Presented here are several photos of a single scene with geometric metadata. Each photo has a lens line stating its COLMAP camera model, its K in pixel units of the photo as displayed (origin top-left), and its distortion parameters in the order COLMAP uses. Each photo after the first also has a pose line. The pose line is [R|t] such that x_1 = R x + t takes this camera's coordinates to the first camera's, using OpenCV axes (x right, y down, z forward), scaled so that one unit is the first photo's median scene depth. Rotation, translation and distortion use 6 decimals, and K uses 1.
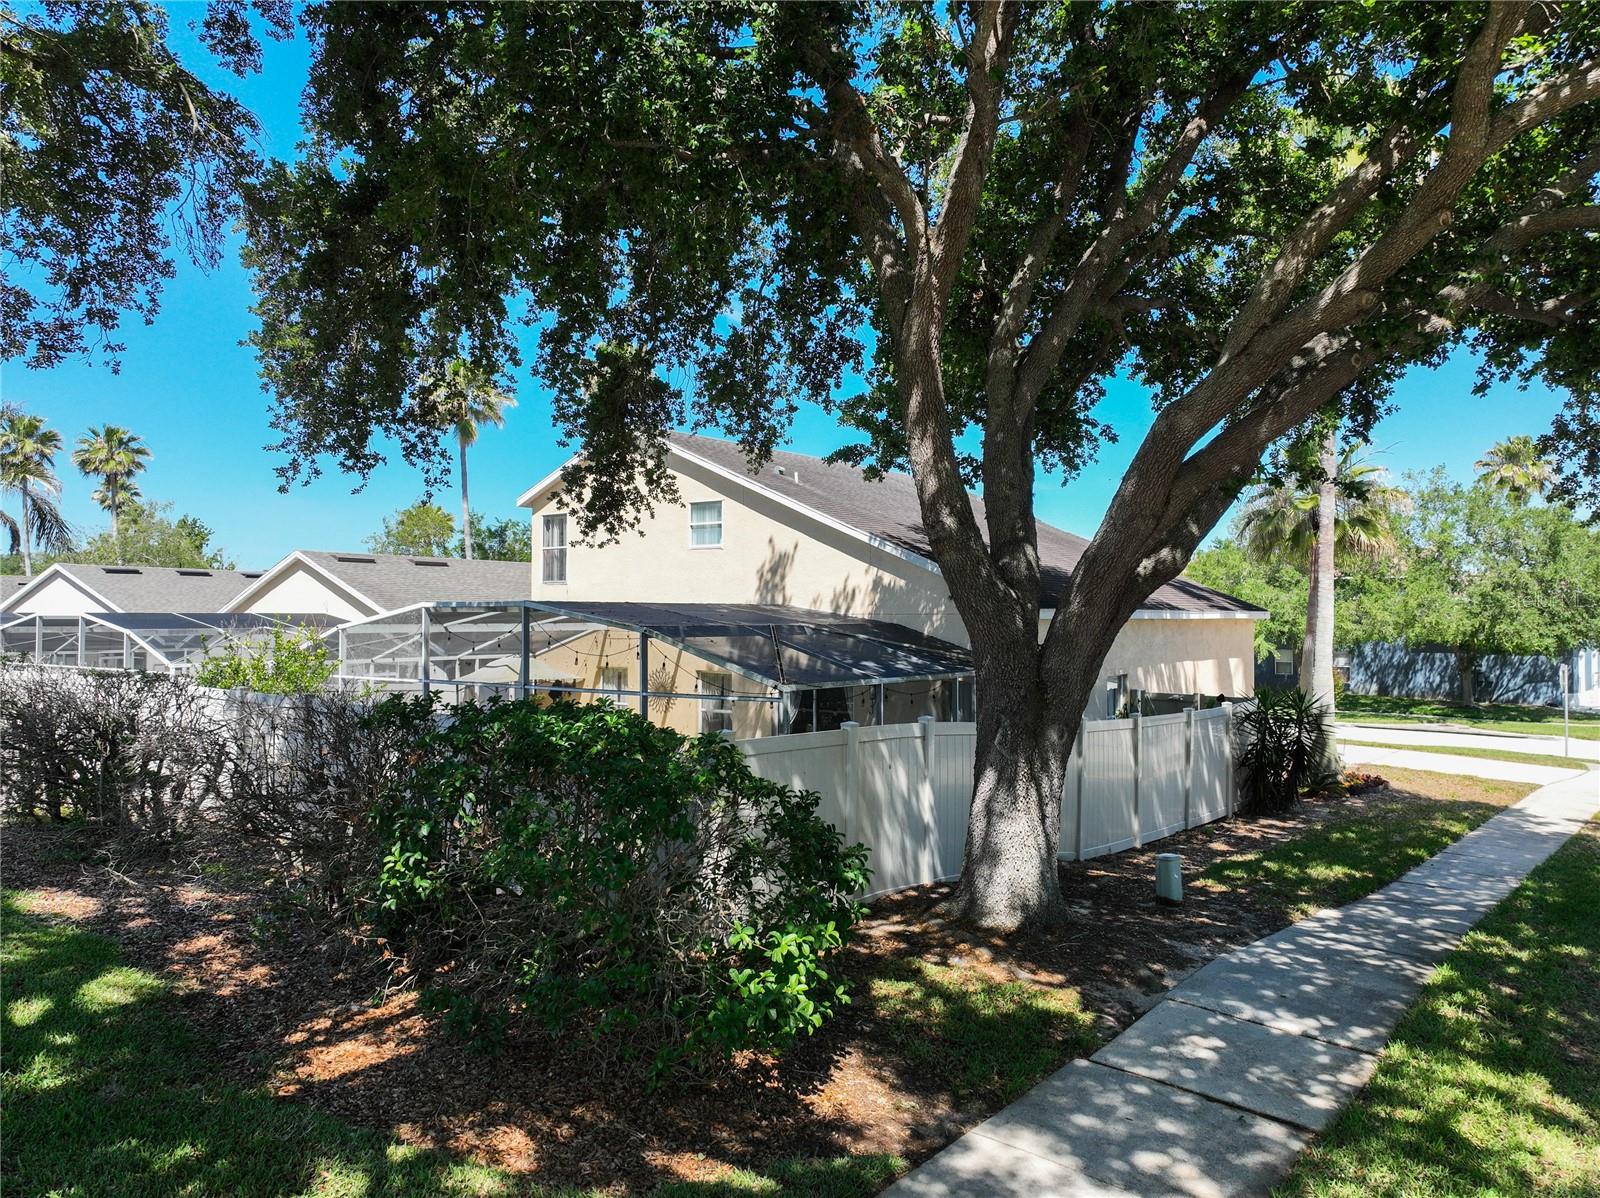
lens RADIAL K [[1126.9, 0, 800.0], [0, 1126.9, 599.0], [0, 0, 1]] dist [0.005705, 0.000351]
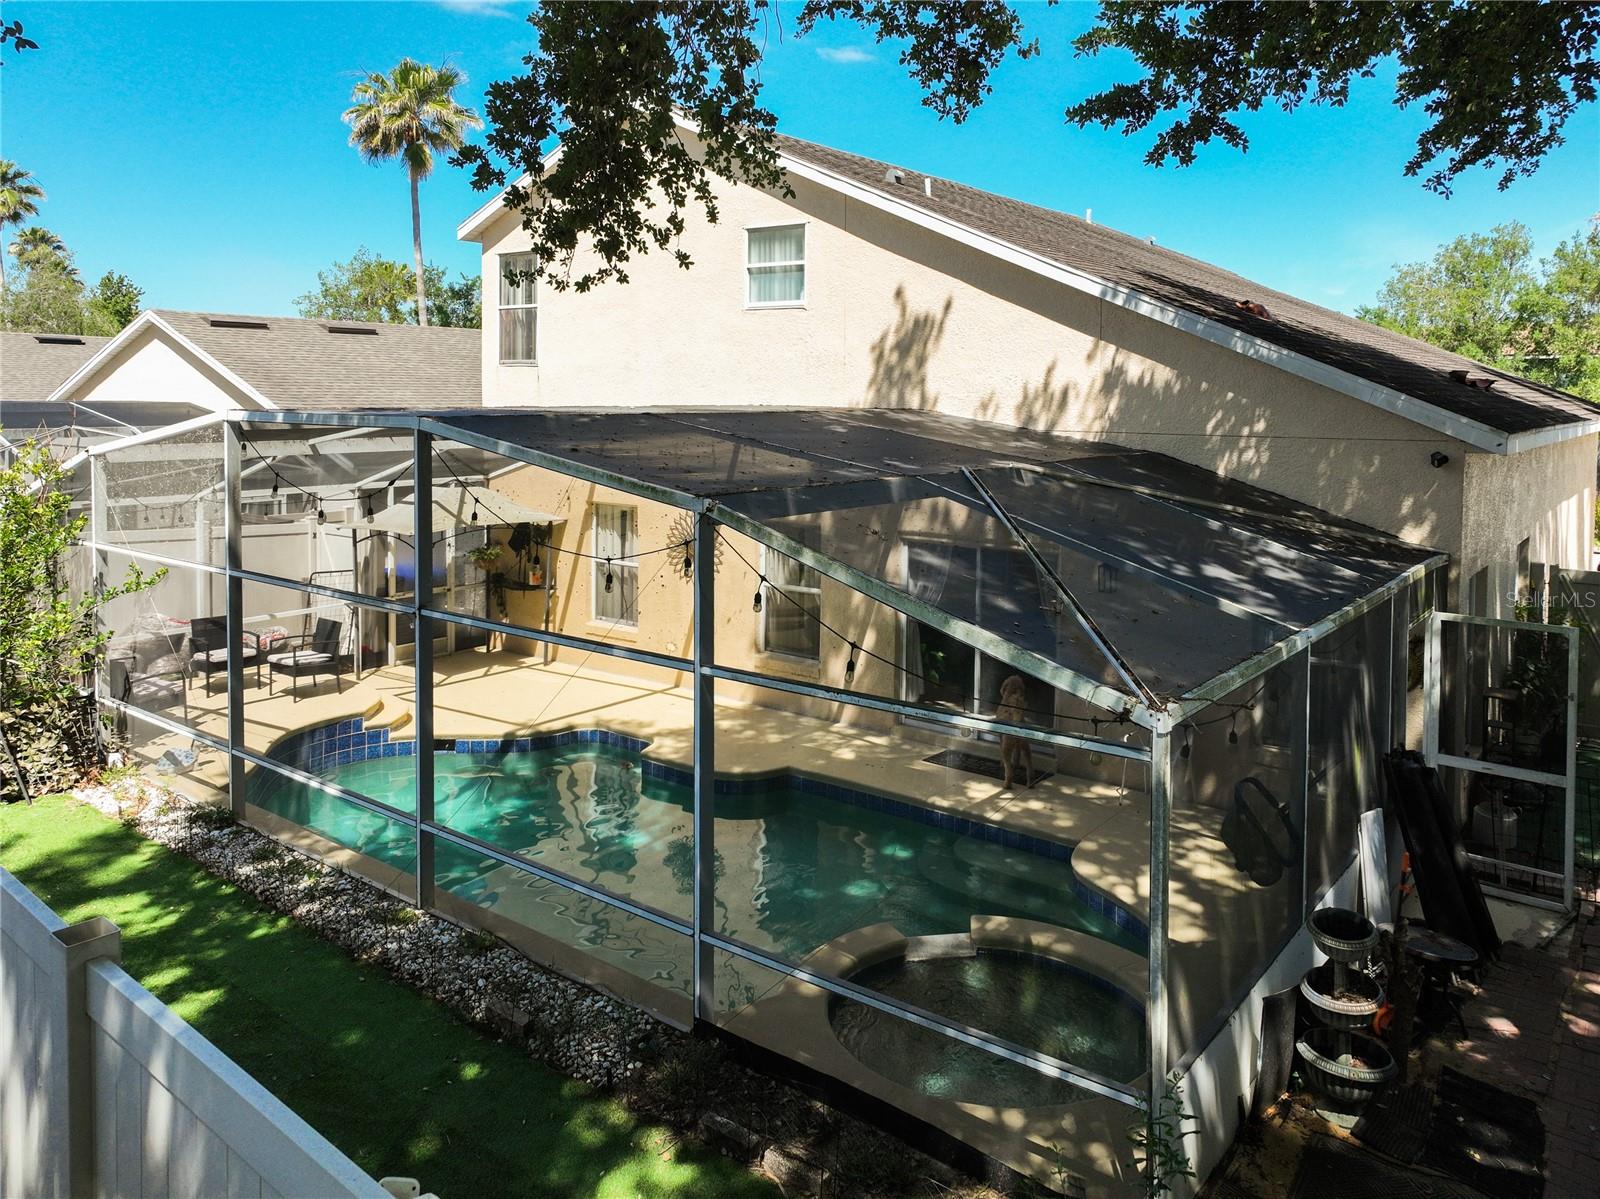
lens RADIAL K [[1169.9, 0, 836.5], [0, 1169.9, 453.3], [0, 0, 1]] dist [0.003739, 0.003751]
pose [[0.999588, 0.006488, 0.027942, -0.072307], [-0.008403, 0.997583, 0.068968, -0.012901], [-0.027427, -0.069175, 0.997227, 0.422186]]
